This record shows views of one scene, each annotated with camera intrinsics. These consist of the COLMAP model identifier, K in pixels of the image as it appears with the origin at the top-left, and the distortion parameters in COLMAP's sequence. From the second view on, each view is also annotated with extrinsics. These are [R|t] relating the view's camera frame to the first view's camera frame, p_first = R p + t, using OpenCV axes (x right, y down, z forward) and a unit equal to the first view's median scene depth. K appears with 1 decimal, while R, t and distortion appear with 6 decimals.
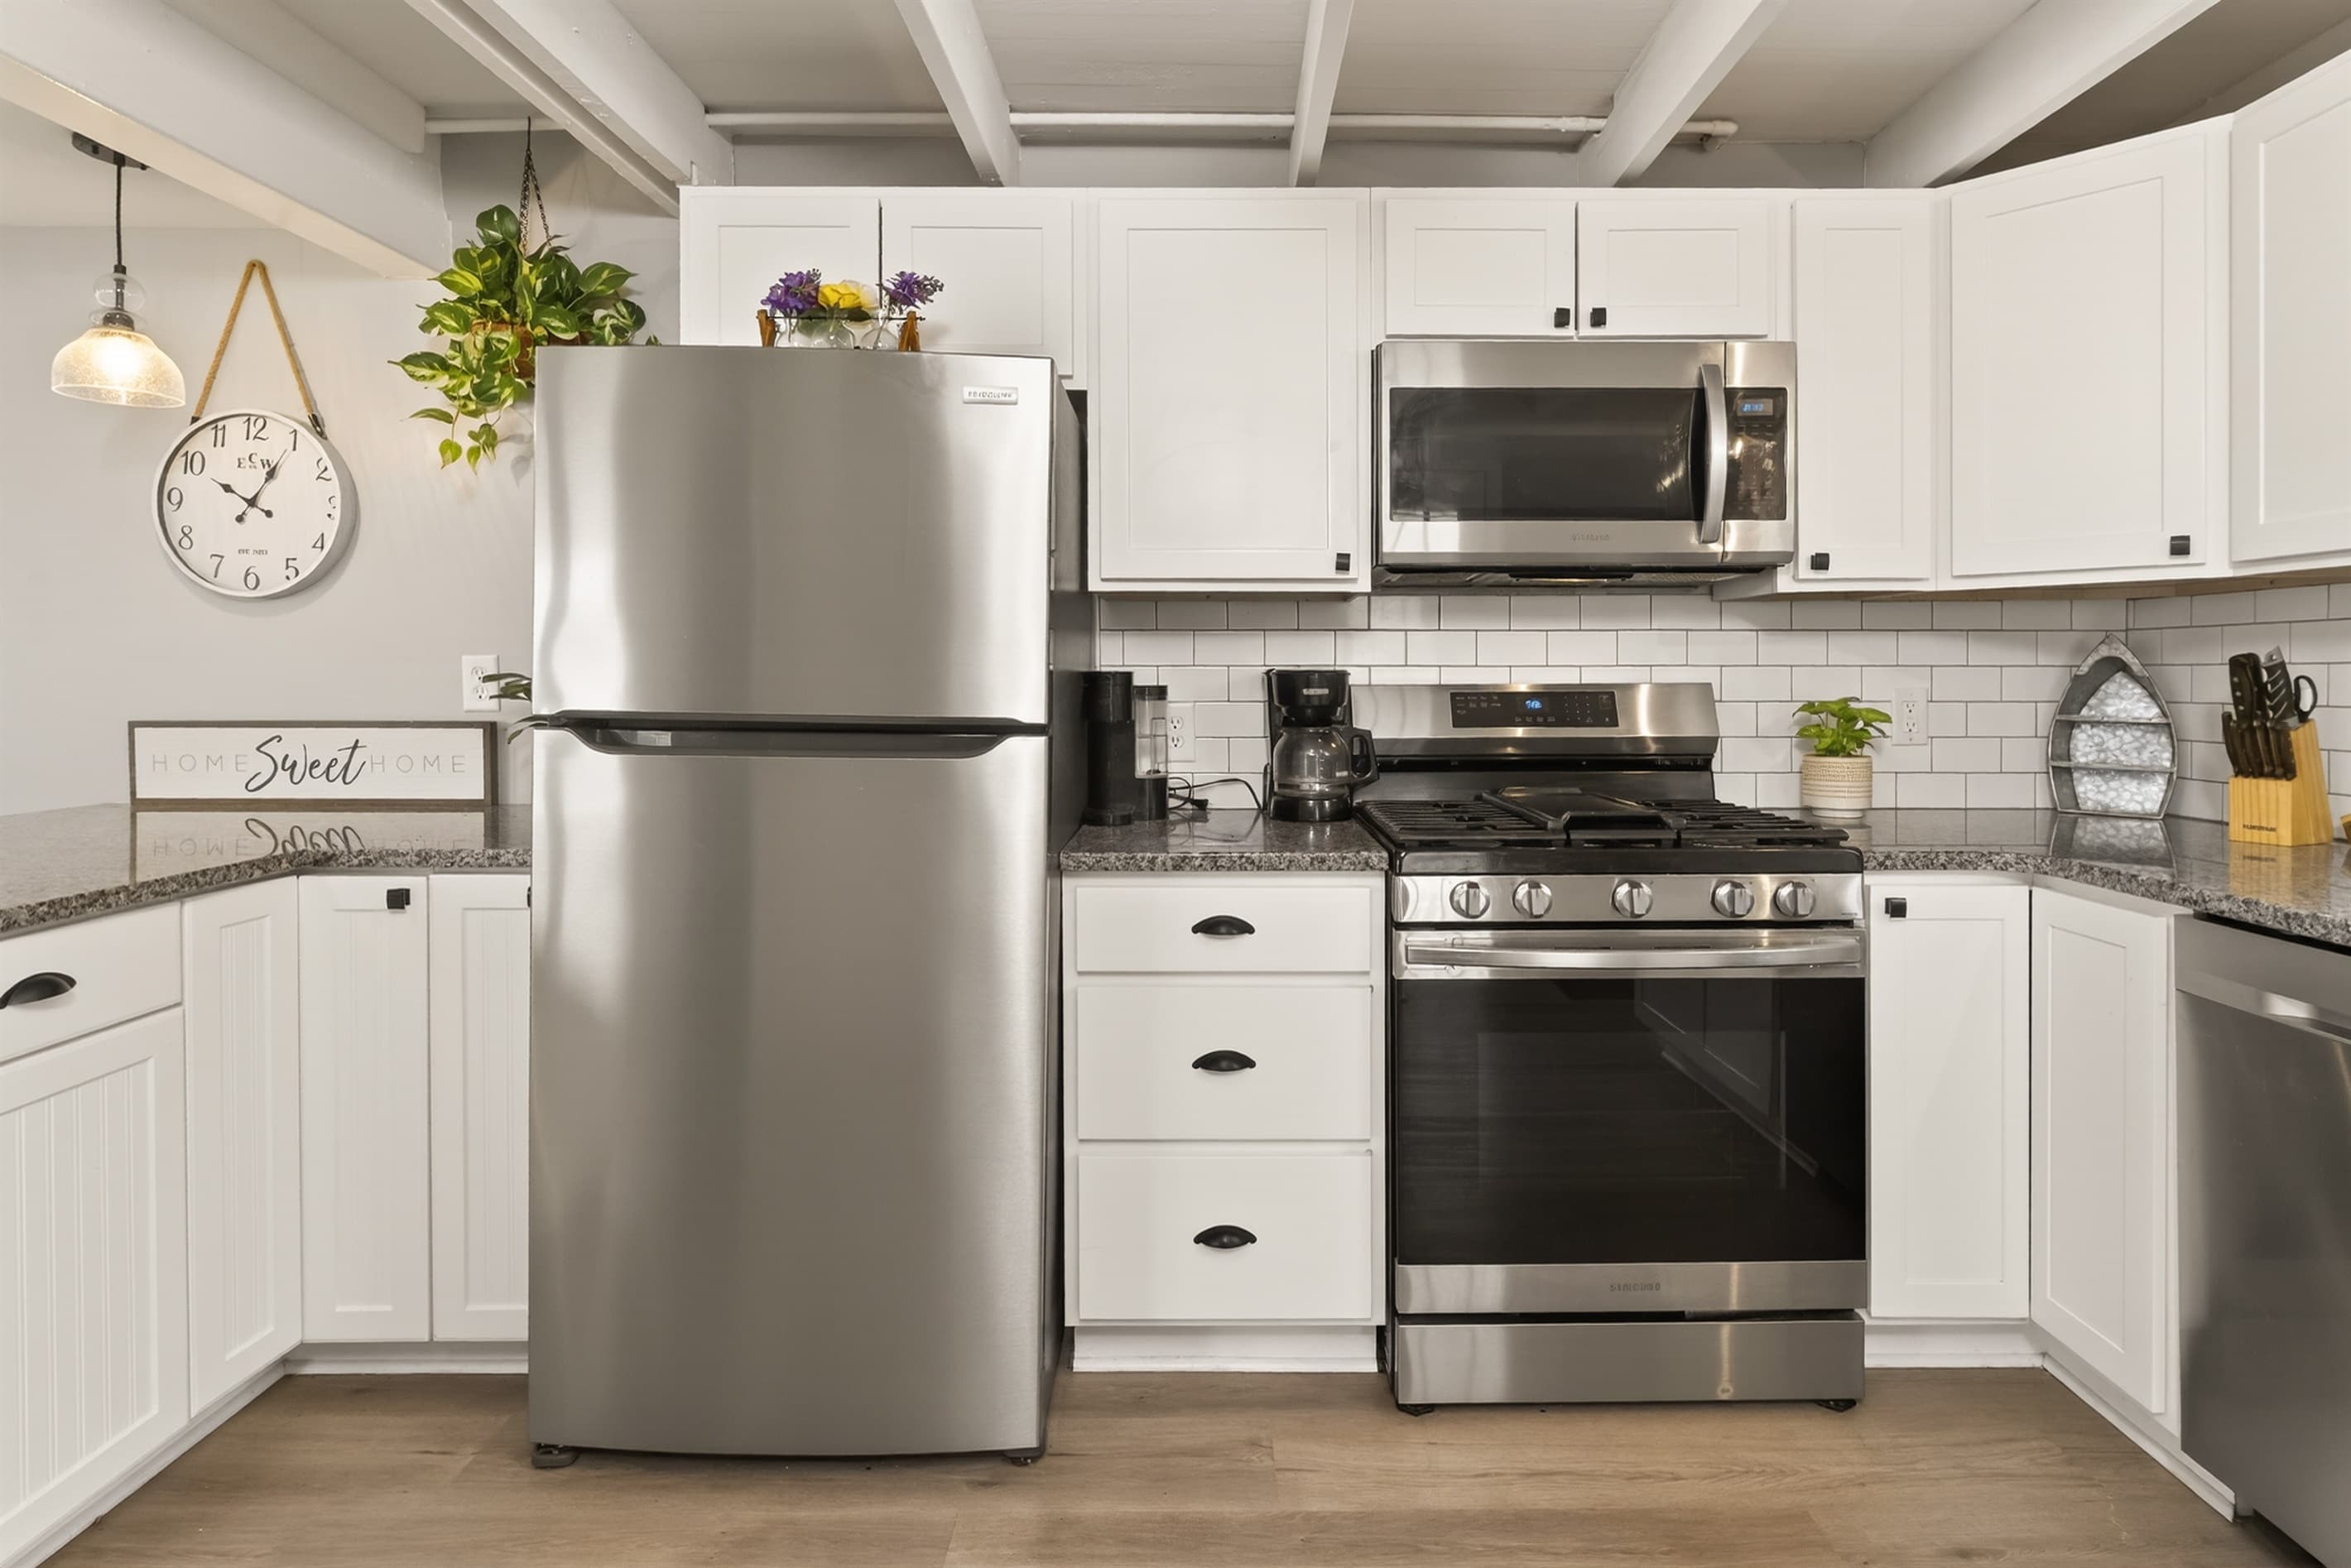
lens RADIAL K [[1185.0, 0, 1226.2], [0, 1185.0, 689.6], [0, 0, 1]] dist [-0.000217, -0.001158]
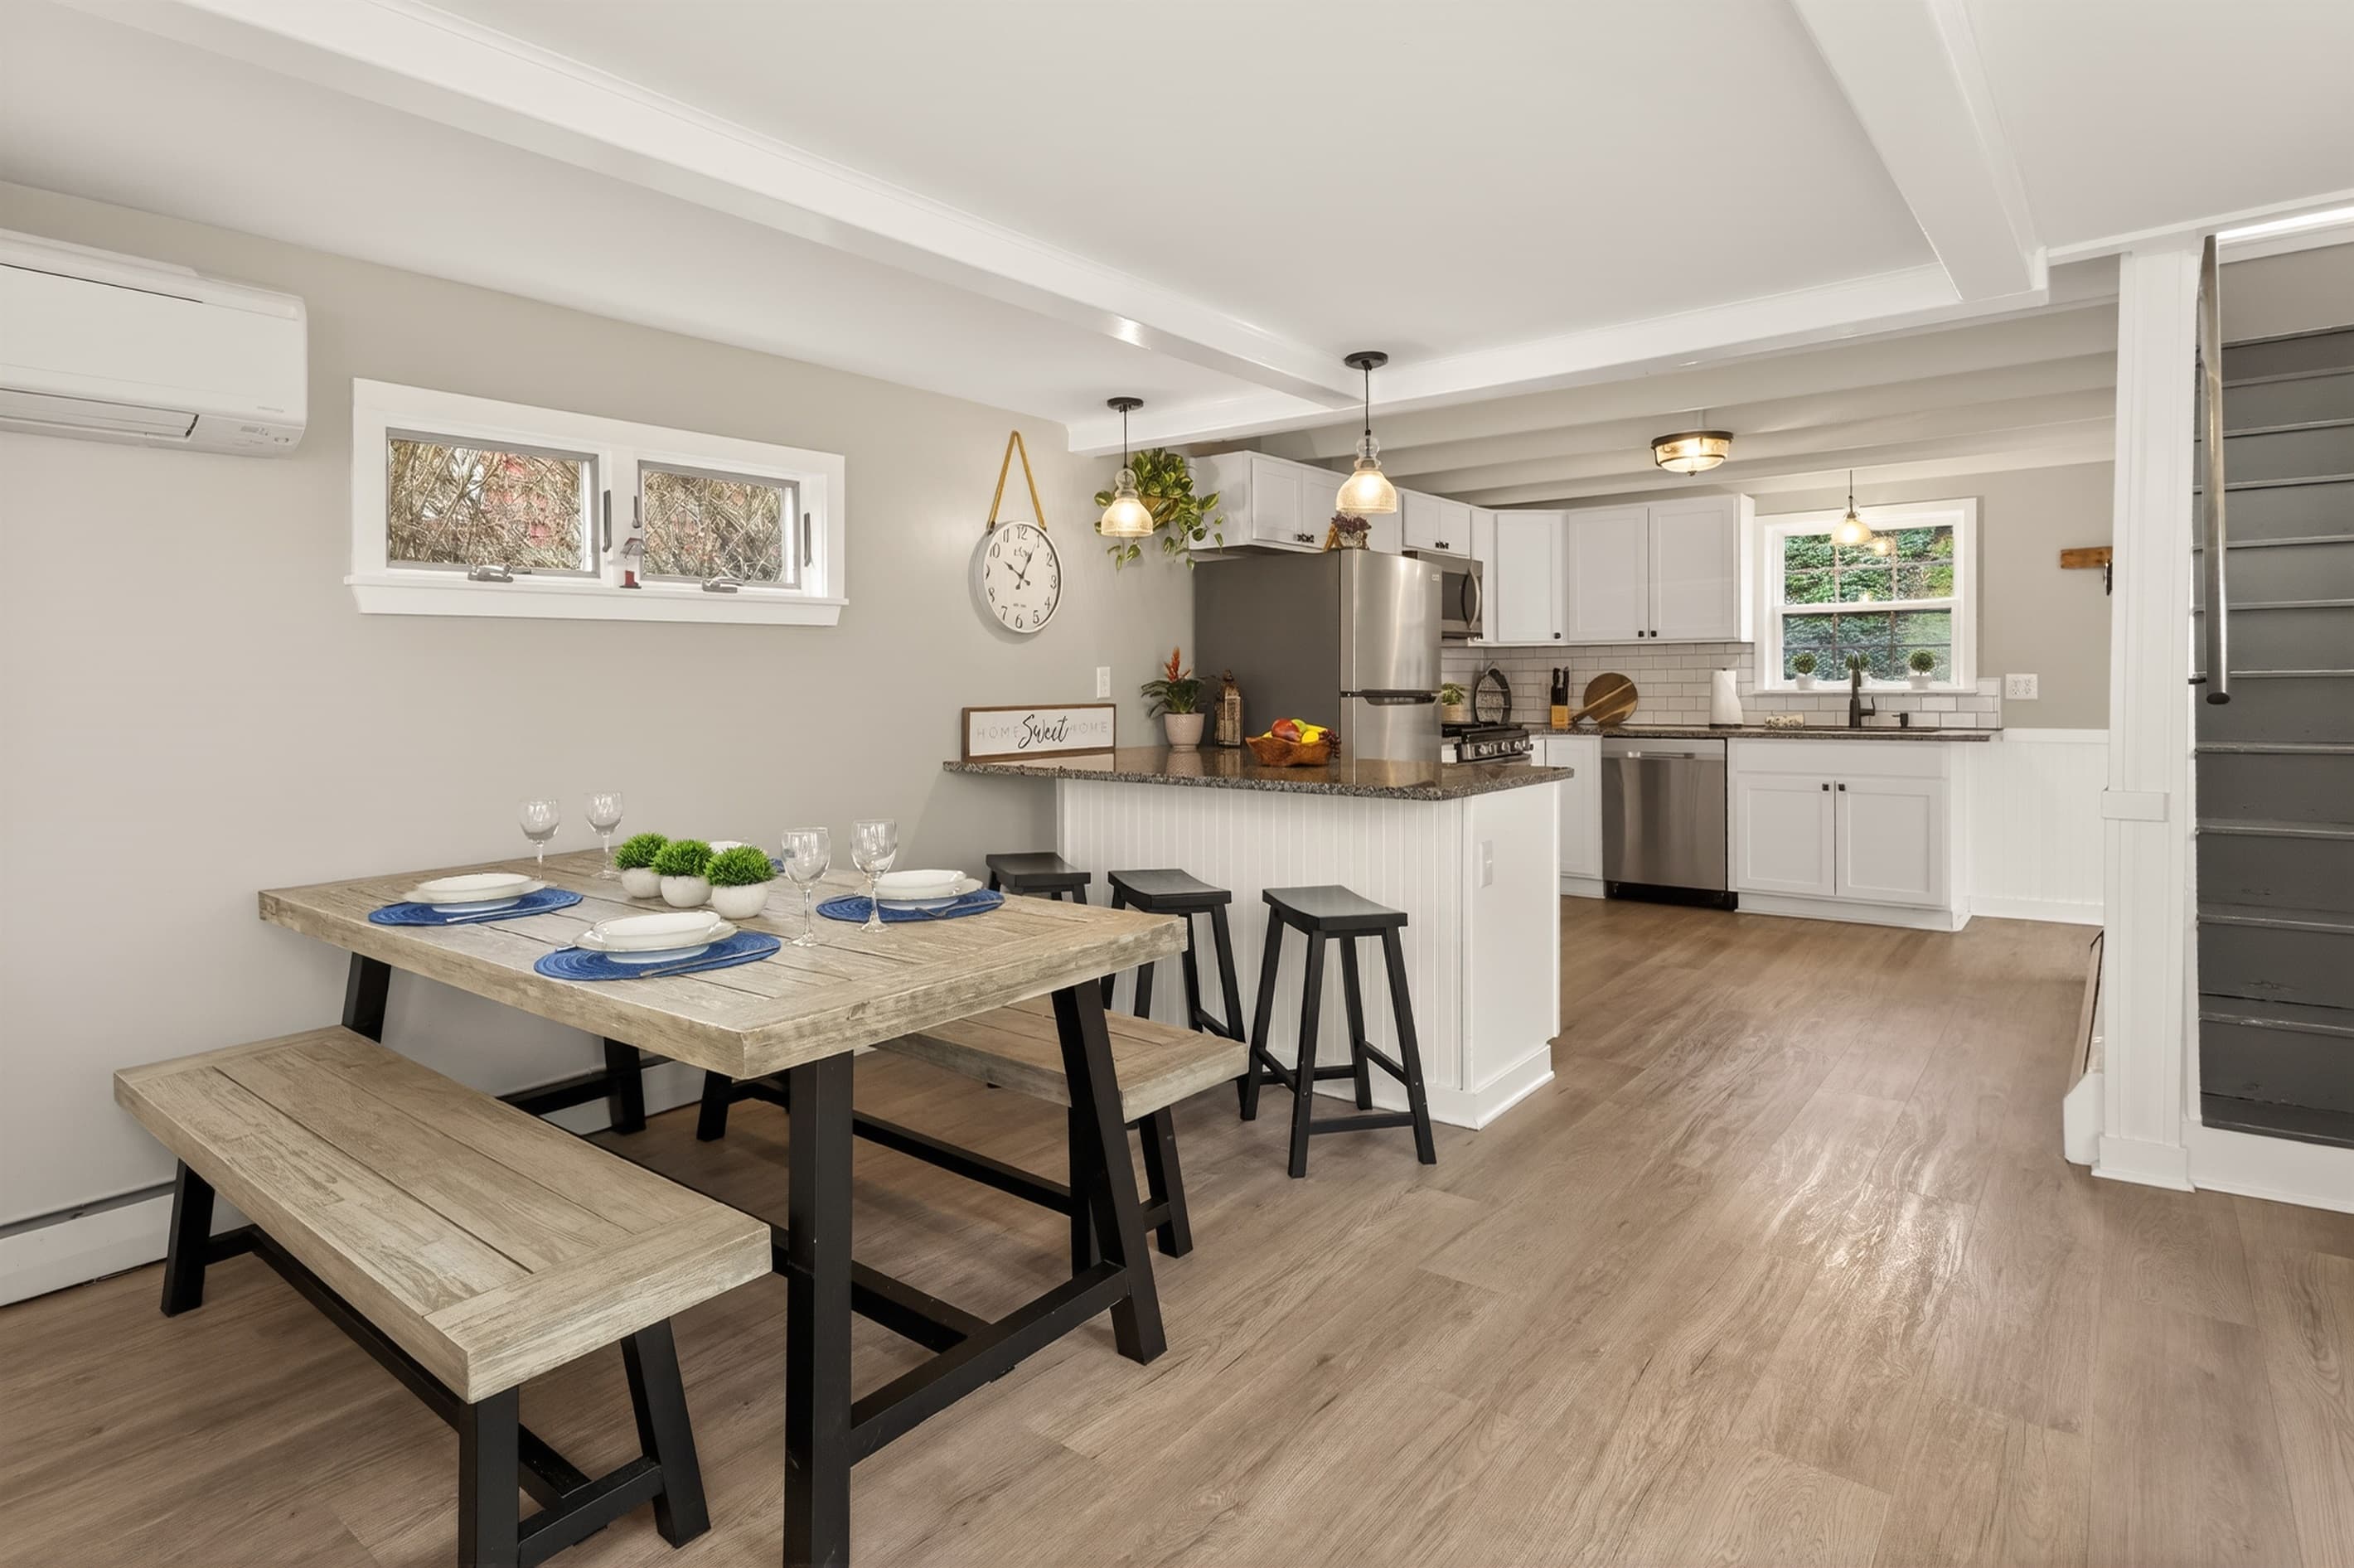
lens RADIAL K [[1237.0, 0, 1145.9], [0, 1237.0, 697.7], [0, 0, 1]] dist [-0.007116, -0.000517]
pose [[0.632891, -0.017441, 0.774044, -2.244475], [0.019194, 0.999792, 0.006834, 0.006141], [-0.774003, 0.010531, 0.633095, -0.265559]]
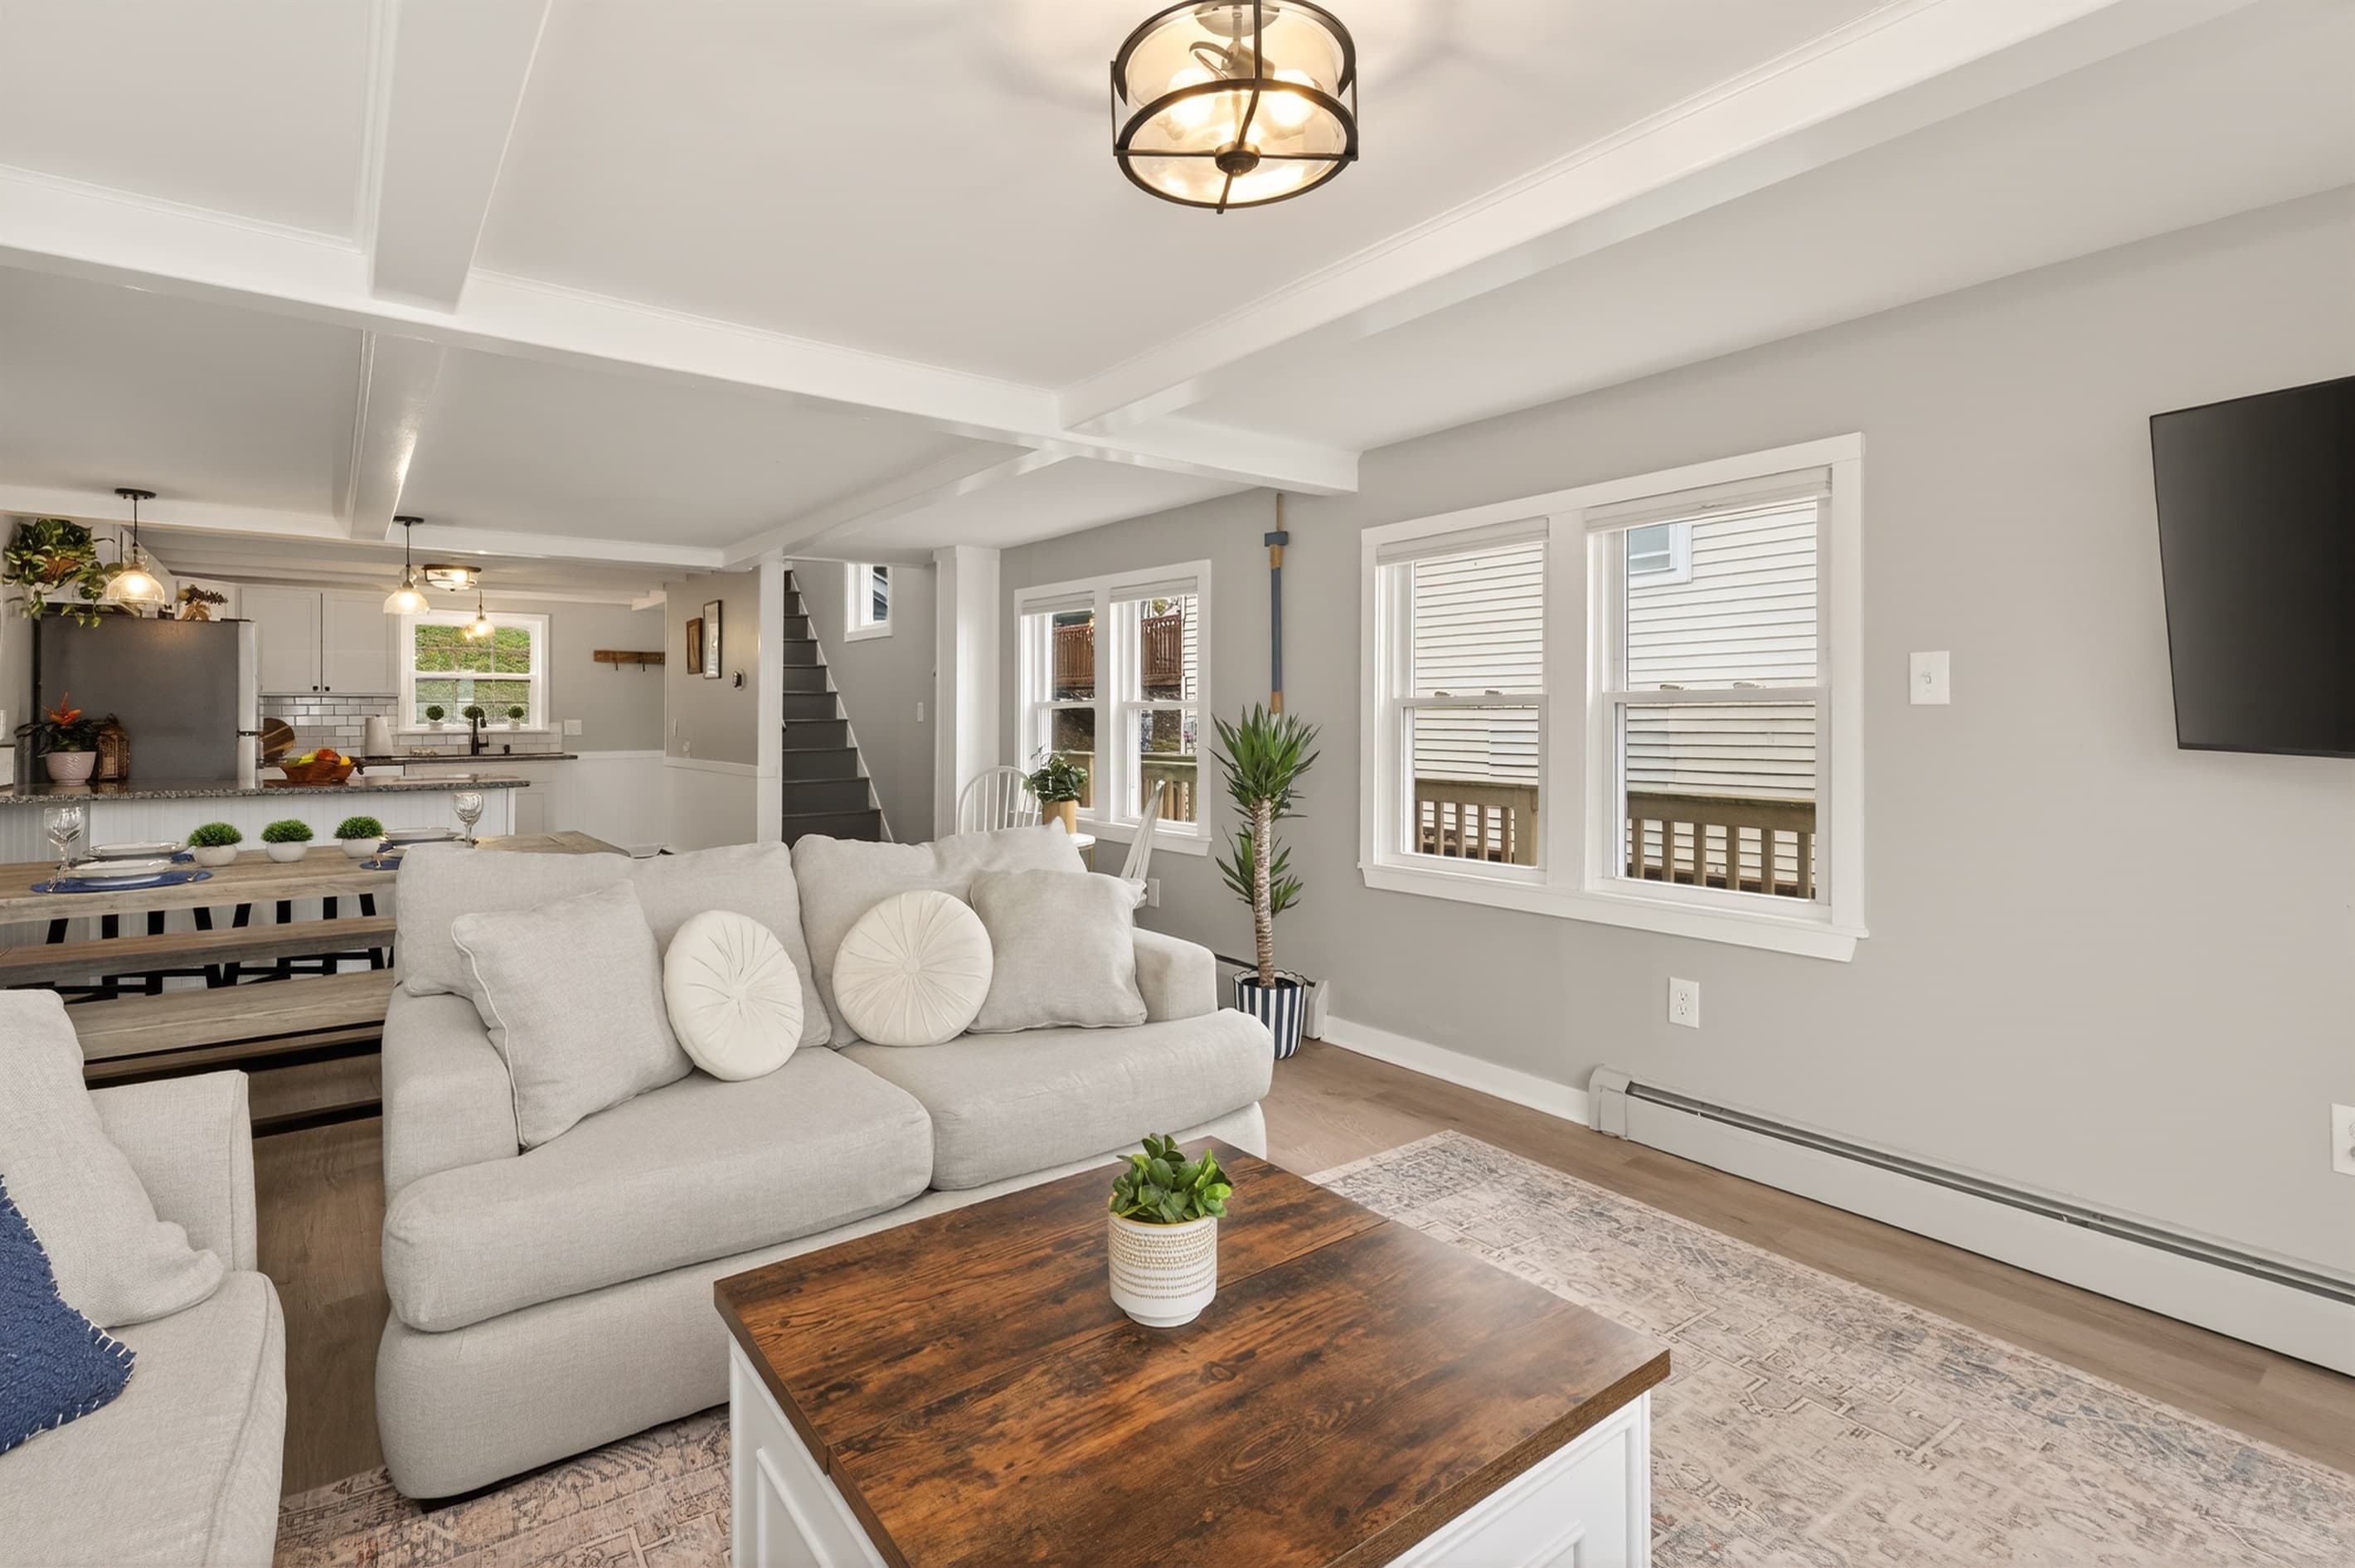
lens RADIAL K [[1103.8, 0, 1183.2], [0, 1103.8, 705.5], [0, 0, 1]] dist [-0.003693, 0.000626]
pose [[-0.615743, 0.009153, 0.787894, -3.535219], [0.011853, 0.999927, -0.002353, -0.008517], [-0.787858, 0.007890, -0.615807, 0.638601]]
